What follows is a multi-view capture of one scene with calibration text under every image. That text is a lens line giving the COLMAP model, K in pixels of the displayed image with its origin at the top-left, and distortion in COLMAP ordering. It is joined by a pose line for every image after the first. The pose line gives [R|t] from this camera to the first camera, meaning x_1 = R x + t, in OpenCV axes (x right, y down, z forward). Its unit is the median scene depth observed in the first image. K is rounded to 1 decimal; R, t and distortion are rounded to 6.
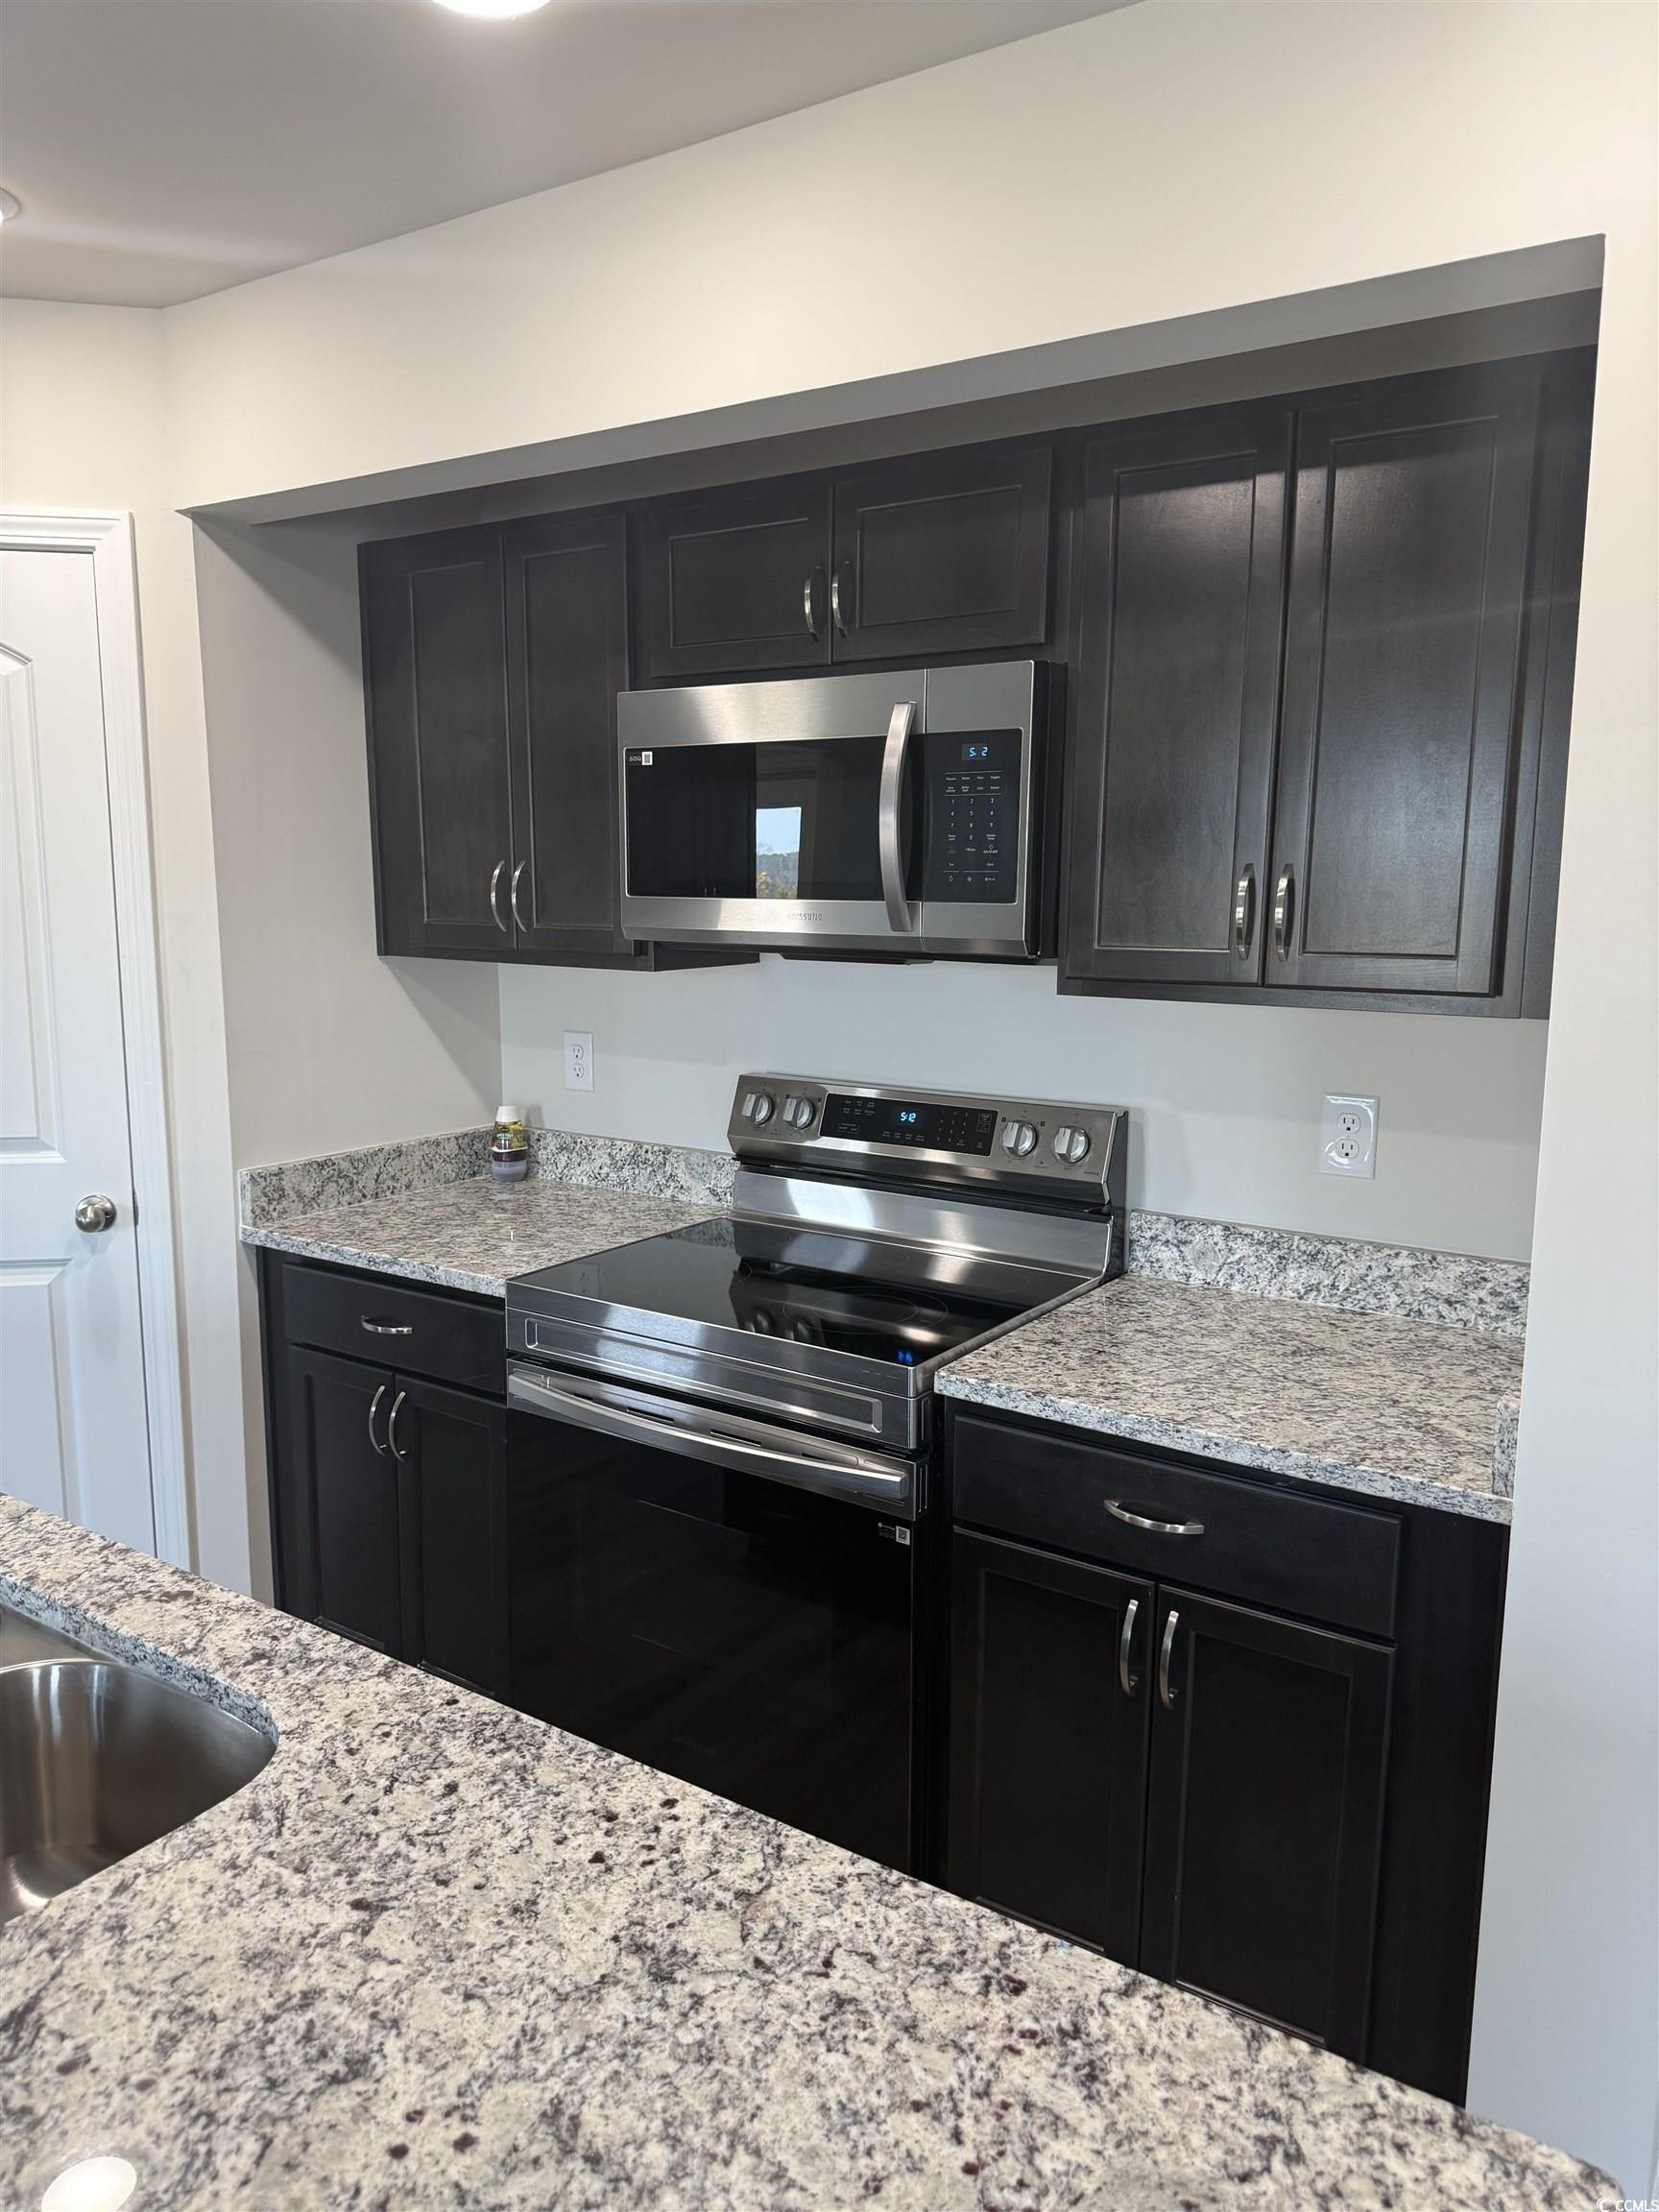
lens RADIAL K [[1550.6, 0, 829.5], [0, 1550.6, 1106.0], [0, 0, 1]] dist [0.143685, -0.259630]
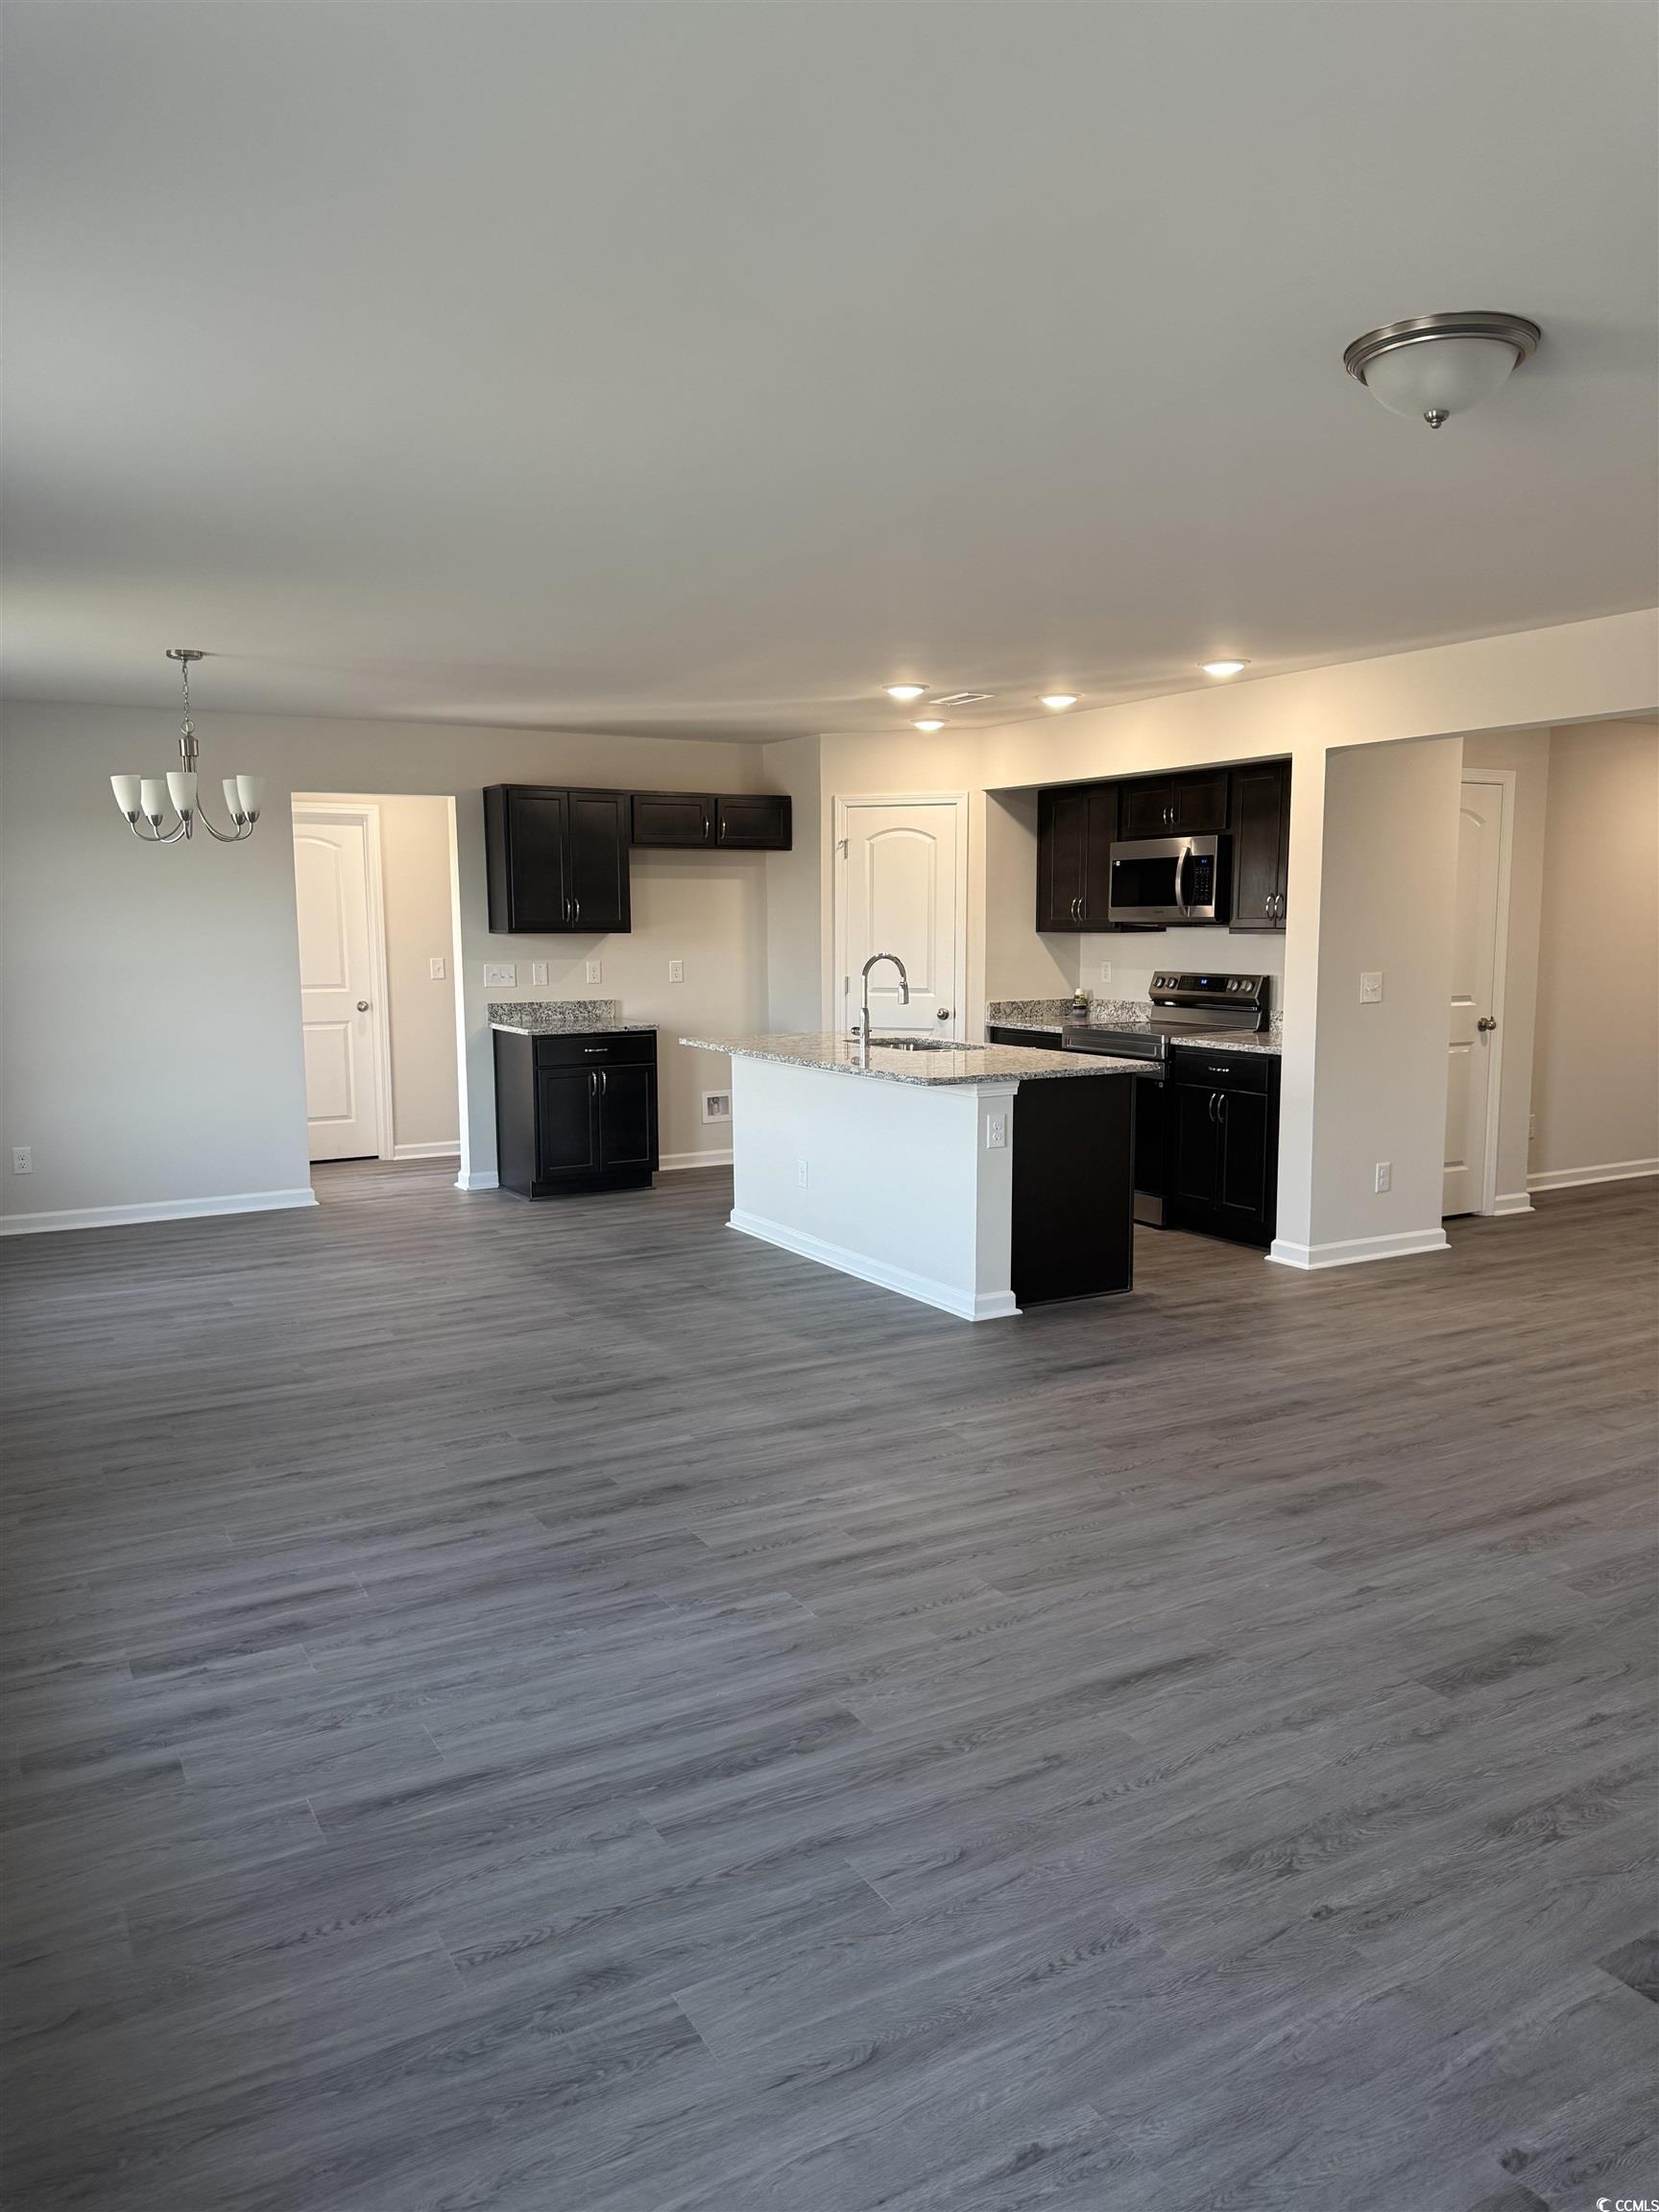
lens RADIAL K [[1550.6, 0, 829.5], [0, 1550.6, 1106.0], [0, 0, 1]] dist [0.143685, -0.259630]
pose [[0.901352, 0.044099, -0.430837, 0.689726], [-0.056537, 0.998271, -0.016101, 0.325506], [0.429382, 0.038871, 0.902286, -1.932813]]
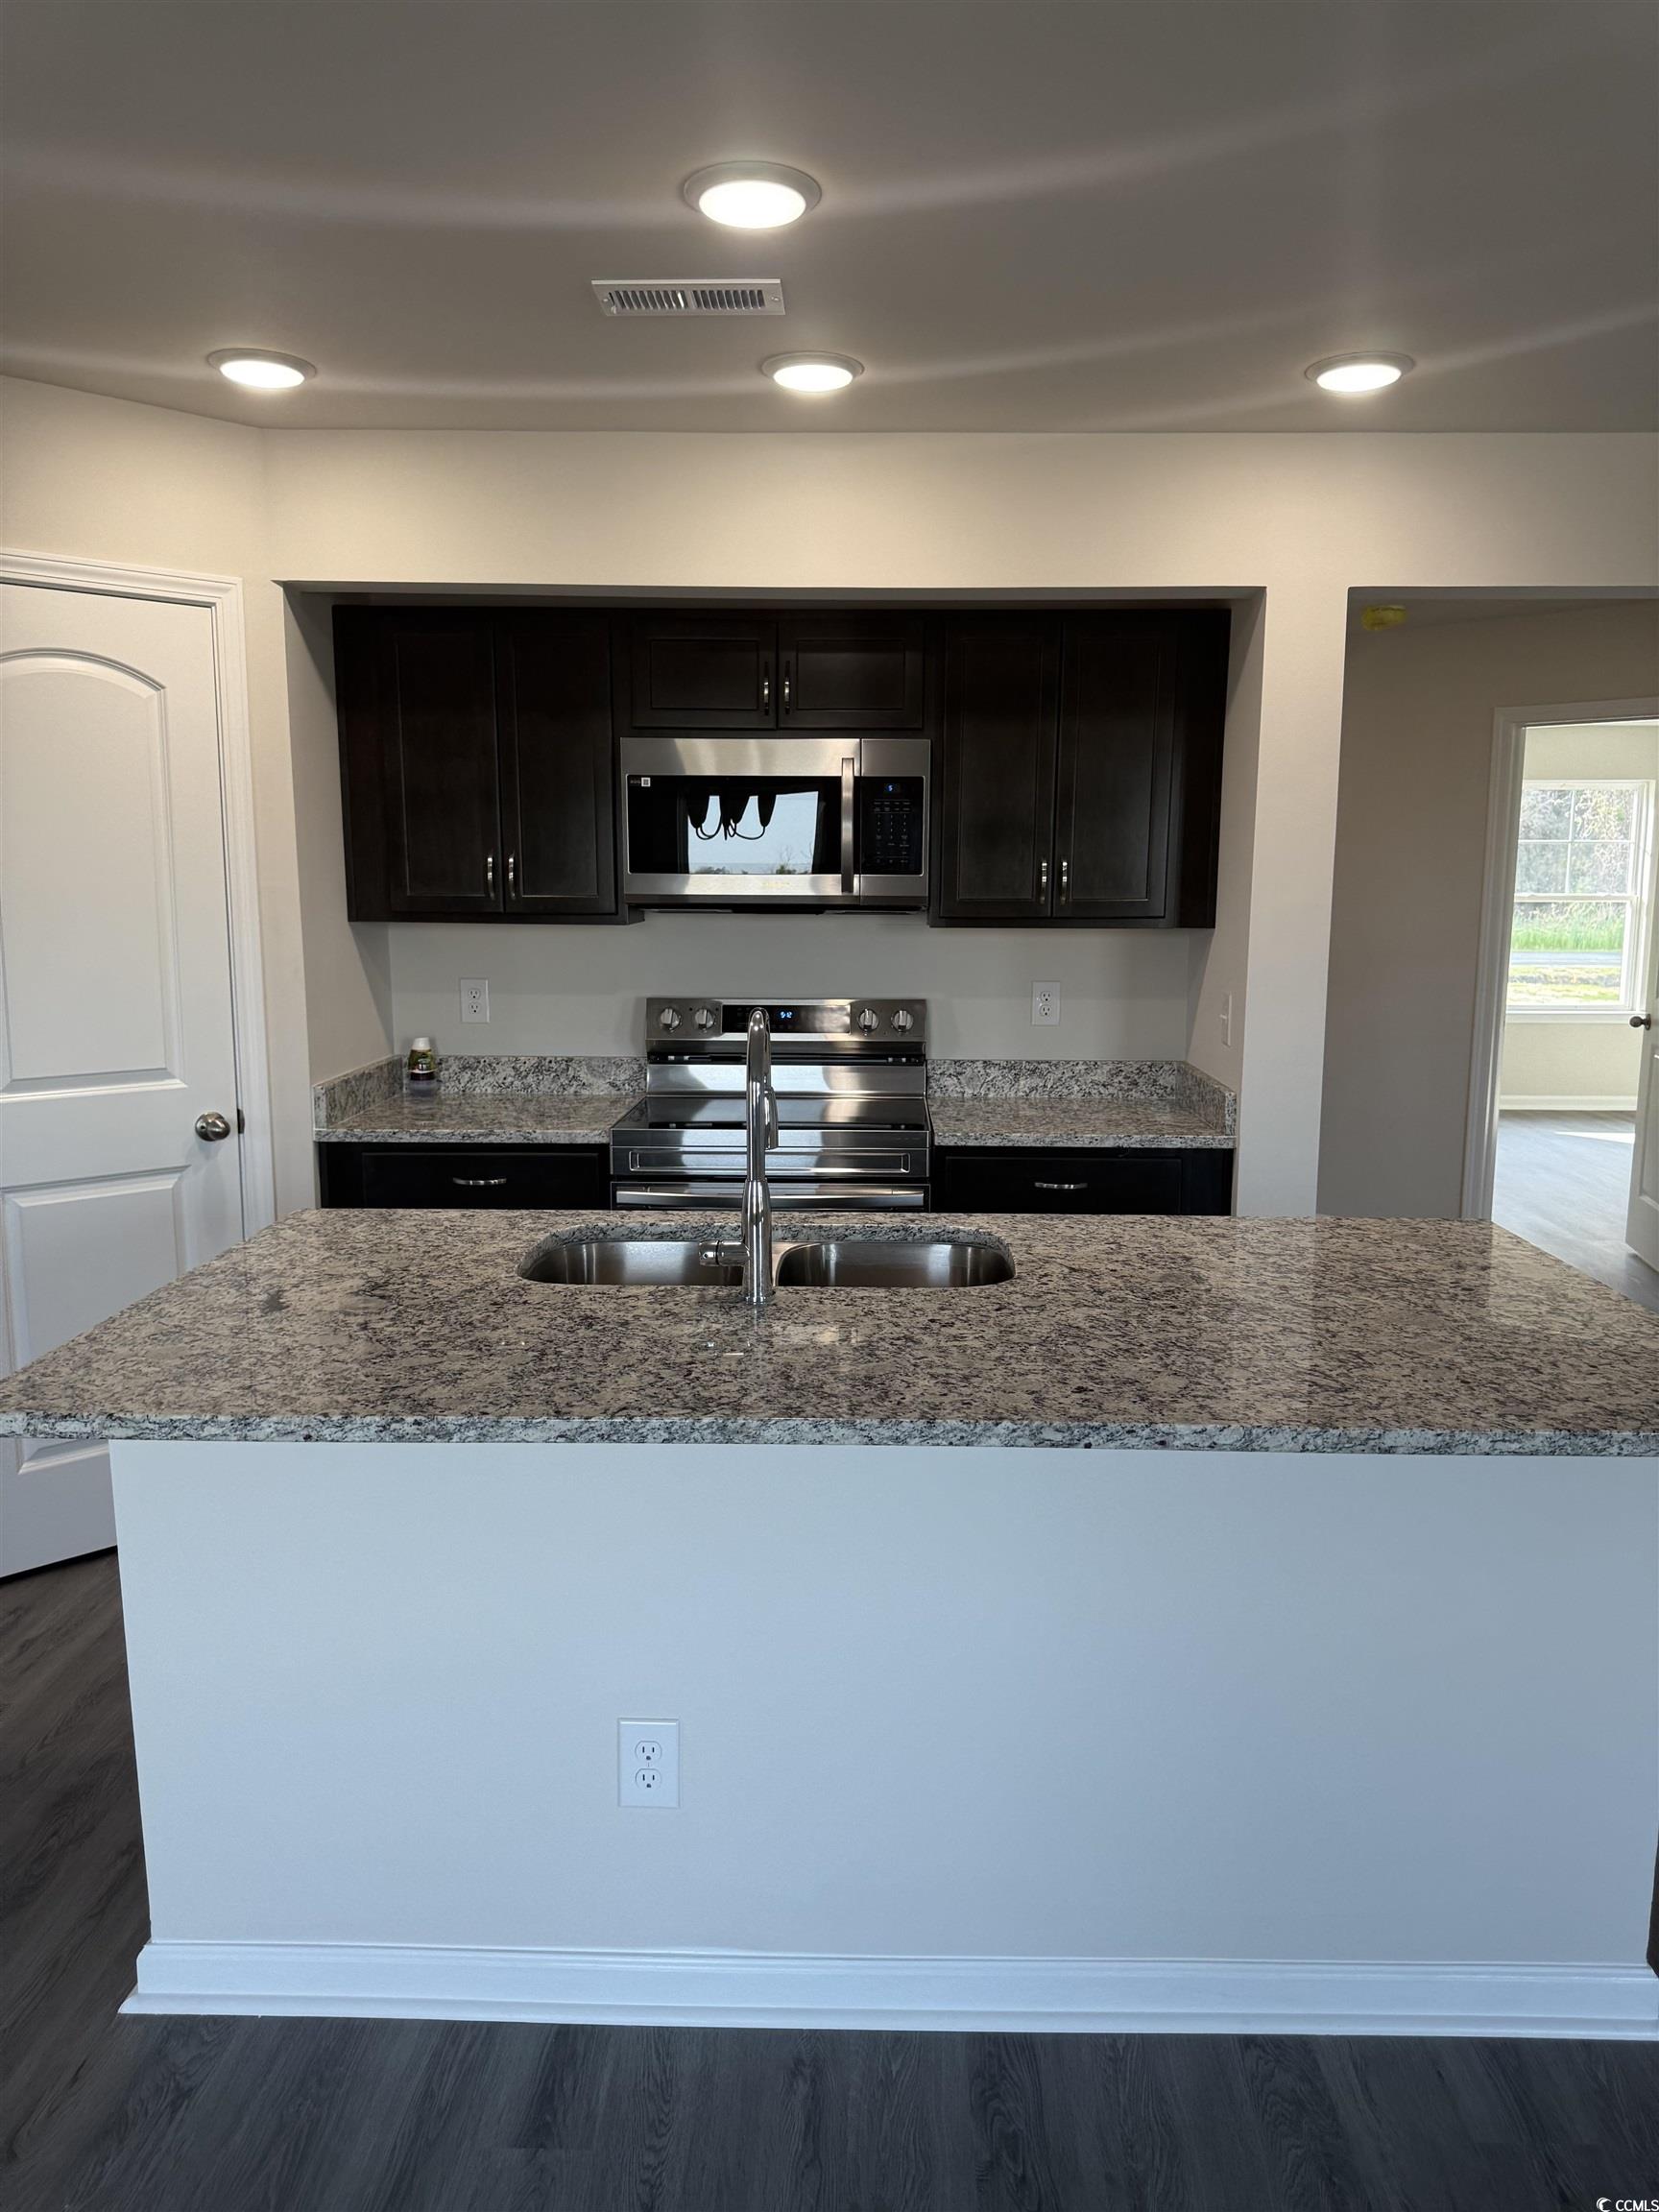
lens RADIAL K [[1550.6, 0, 829.5], [0, 1550.6, 1106.0], [0, 0, 1]] dist [0.143685, -0.259630]
pose [[0.837927, -0.081070, 0.539728, -0.766255], [0.082719, 0.996347, 0.021235, 0.069180], [-0.539477, 0.026853, 0.841572, -0.343294]]
